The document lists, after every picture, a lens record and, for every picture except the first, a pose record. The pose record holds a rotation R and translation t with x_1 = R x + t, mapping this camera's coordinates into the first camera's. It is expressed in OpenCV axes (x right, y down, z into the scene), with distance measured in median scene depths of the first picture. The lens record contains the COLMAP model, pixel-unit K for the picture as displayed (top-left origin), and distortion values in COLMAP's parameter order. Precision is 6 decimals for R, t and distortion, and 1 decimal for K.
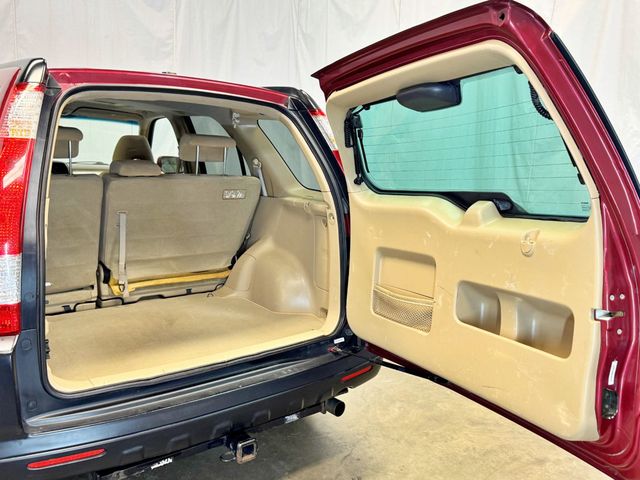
lens RADIAL K [[565.1, 0, 323.2], [0, 565.1, 238.3], [0, 0, 1]] dist [0.109062, -0.163222]
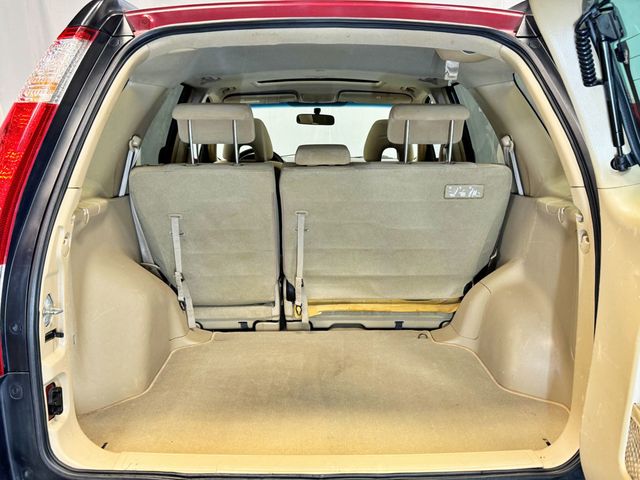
lens RADIAL K [[565.1, 0, 315.7], [0, 565.1, 240.3], [0, 0, 1]] dist [0.109062, -0.163222]
pose [[0.792391, 0.069416, -0.606051, 0.115208], [-0.066886, 0.997401, 0.026789, -0.027747], [0.606335, 0.019309, 0.794975, 0.378587]]
